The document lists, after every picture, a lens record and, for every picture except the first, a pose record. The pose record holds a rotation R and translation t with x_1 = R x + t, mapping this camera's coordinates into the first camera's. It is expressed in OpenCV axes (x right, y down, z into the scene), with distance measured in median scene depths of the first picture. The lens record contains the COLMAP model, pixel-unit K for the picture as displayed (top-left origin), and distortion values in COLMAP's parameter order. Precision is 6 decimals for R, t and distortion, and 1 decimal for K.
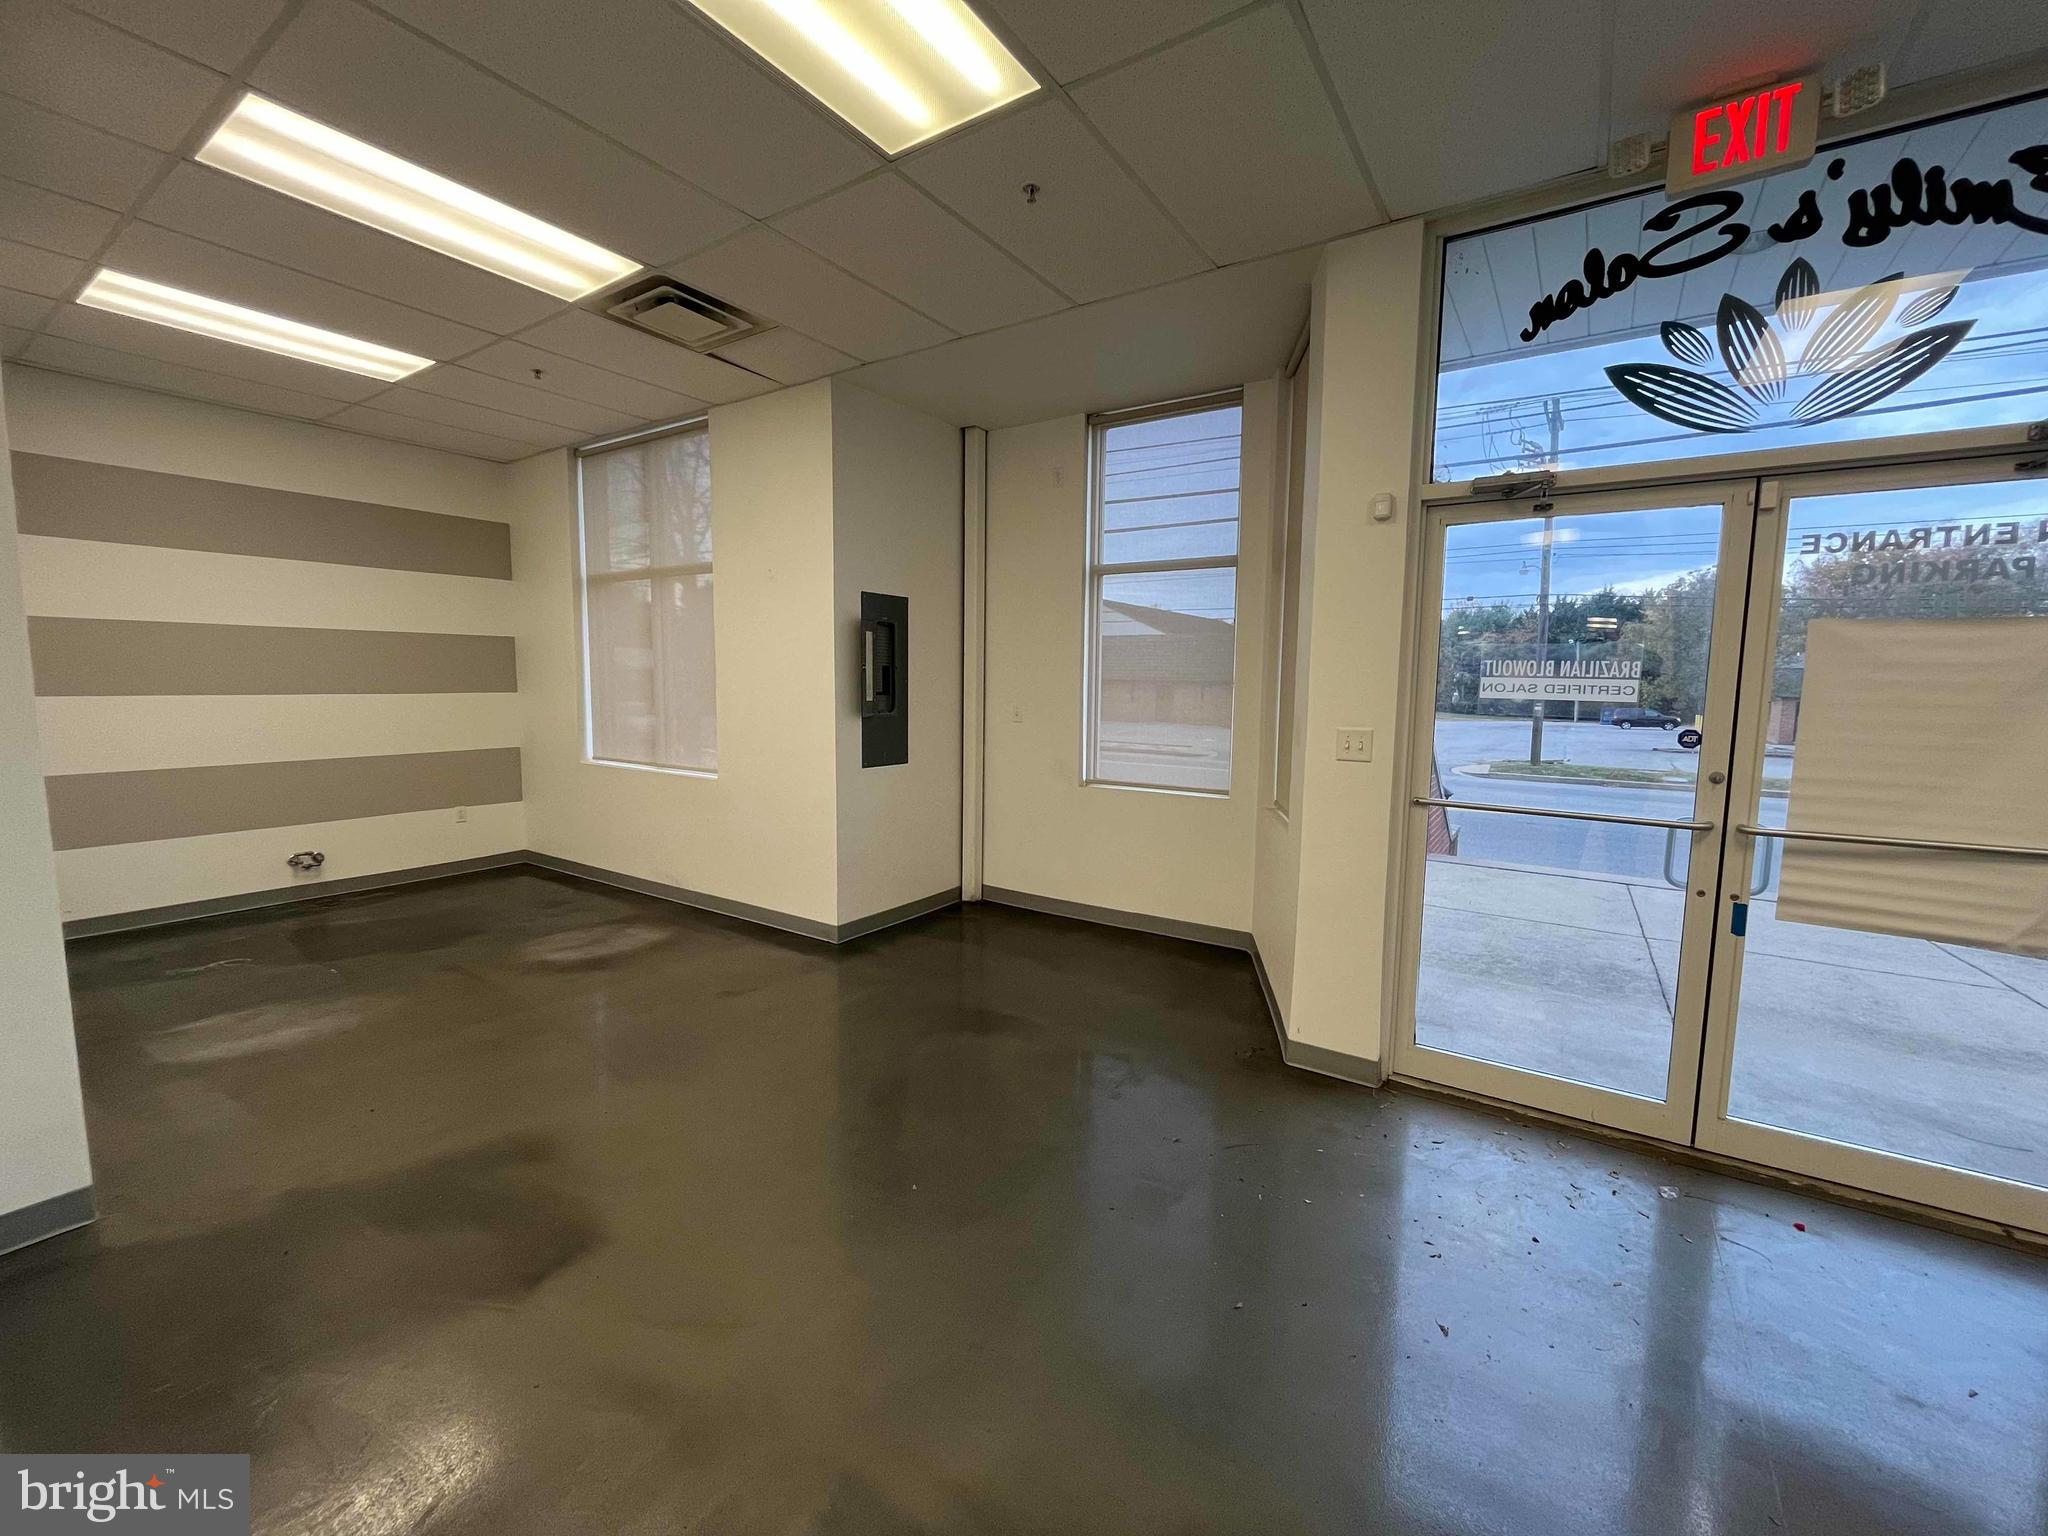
lens RADIAL K [[824.5, 0, 1034.9], [0, 824.5, 761.9], [0, 0, 1]] dist [-0.000394, -0.001046]
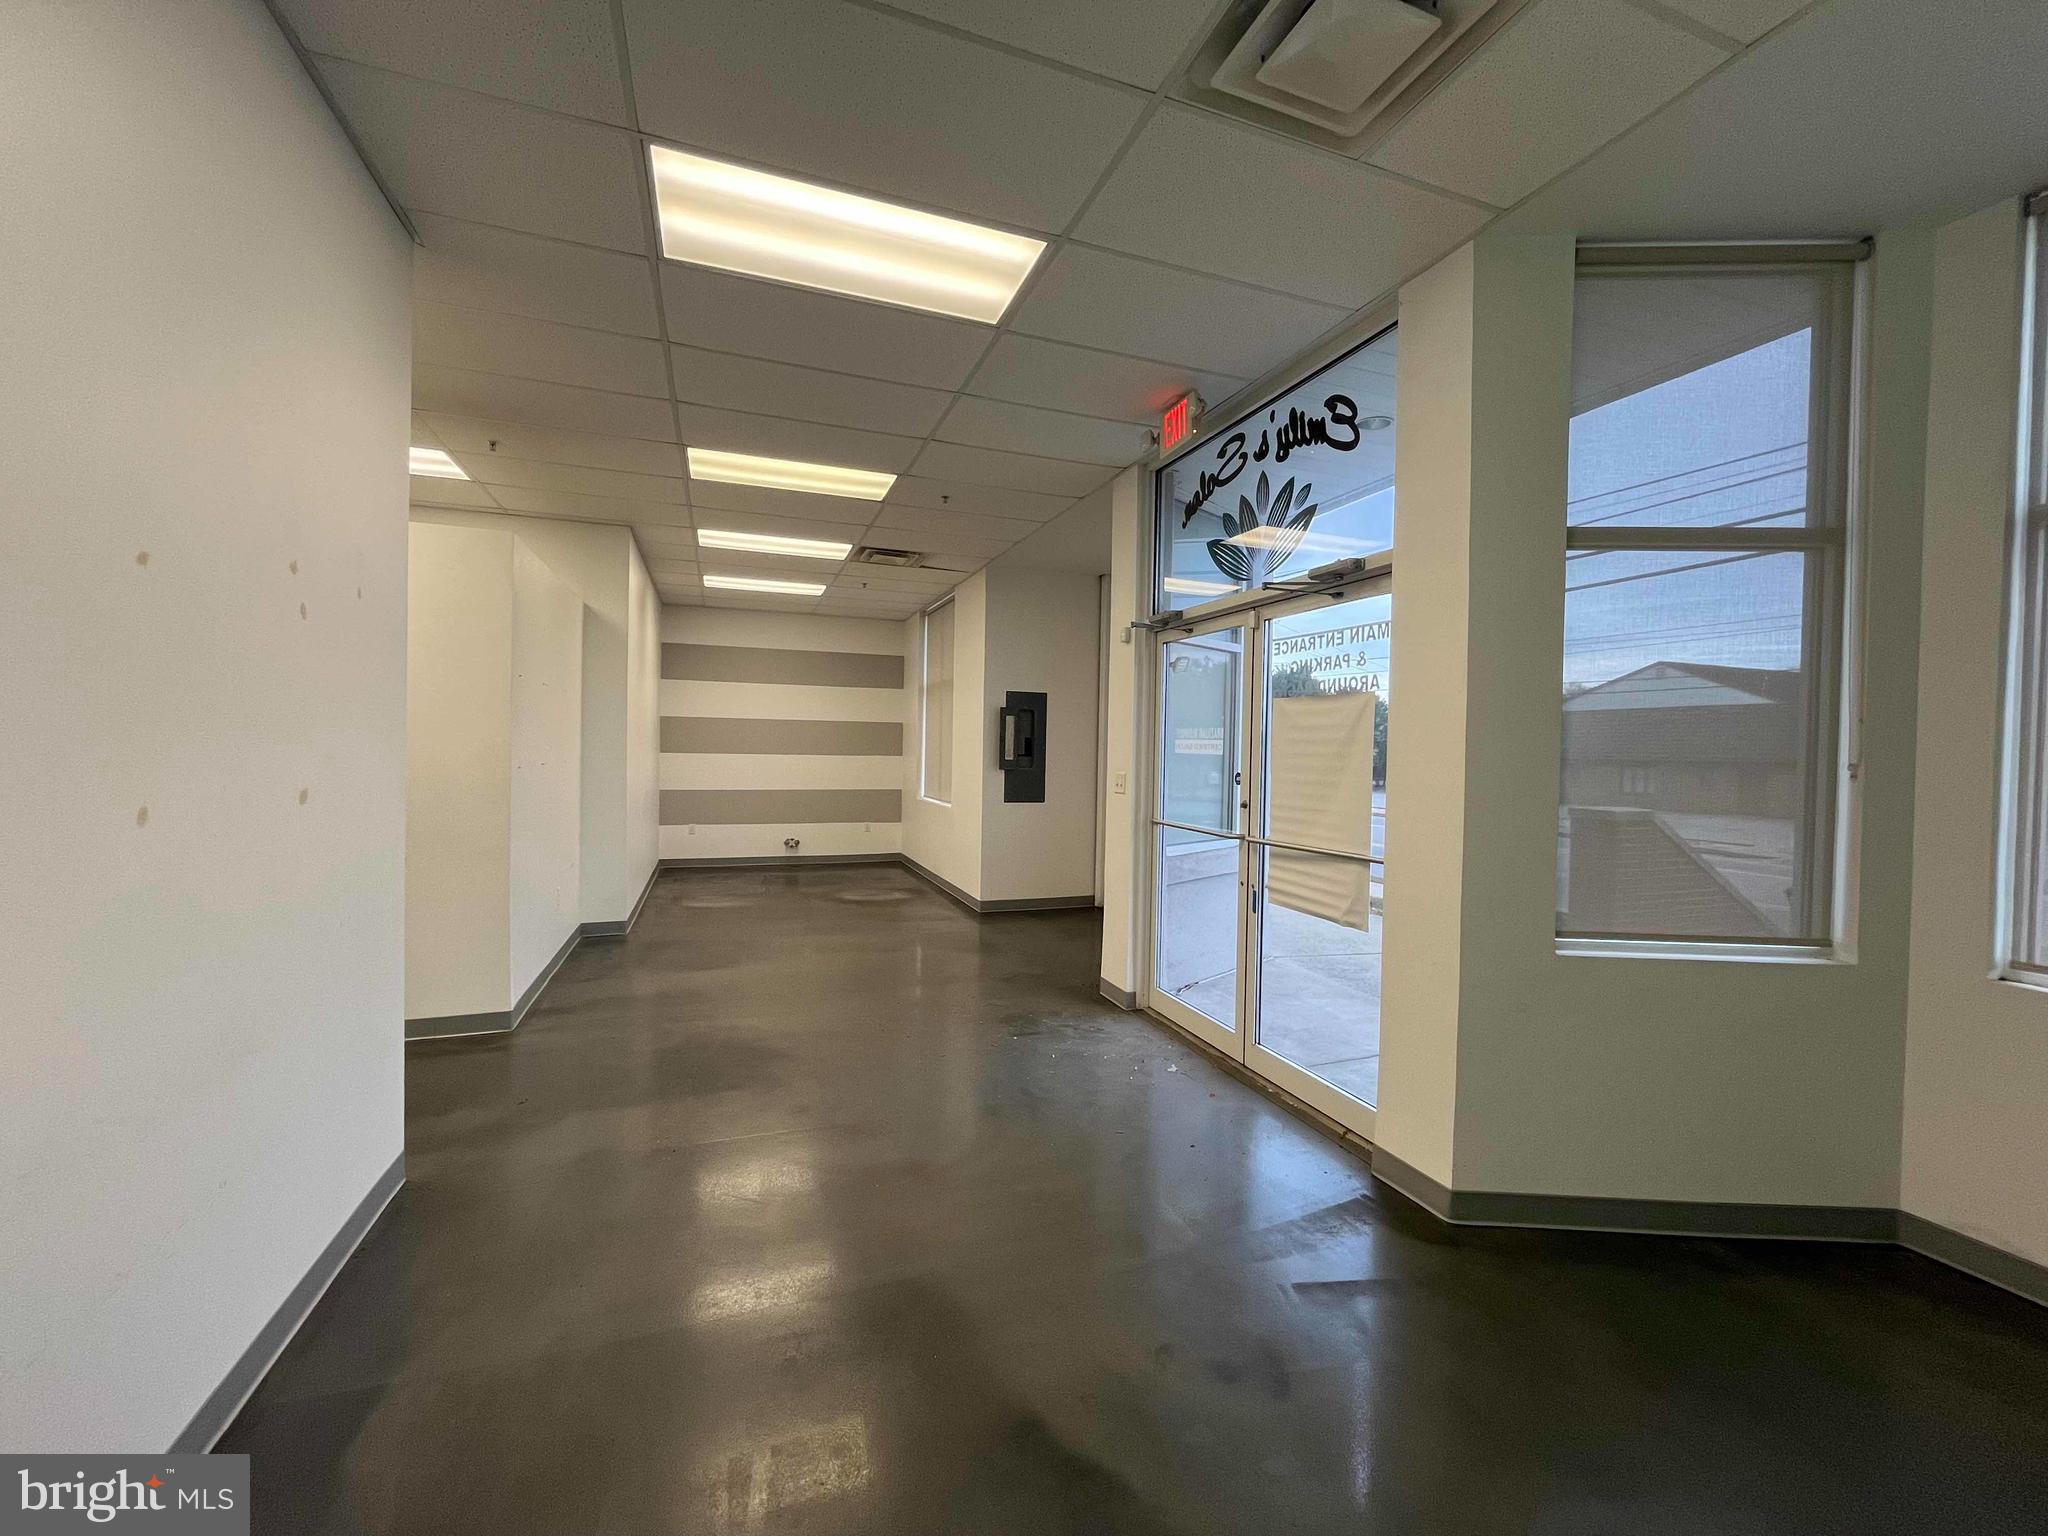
lens RADIAL K [[824.5, 0, 1023.6], [0, 824.5, 762.5], [0, 0, 1]] dist [-0.000394, -0.001046]
pose [[0.801871, 0.010833, -0.597399, 1.229990], [-0.067402, 0.995094, -0.072427, 0.069305], [0.593683, 0.098343, 0.798667, -0.384134]]
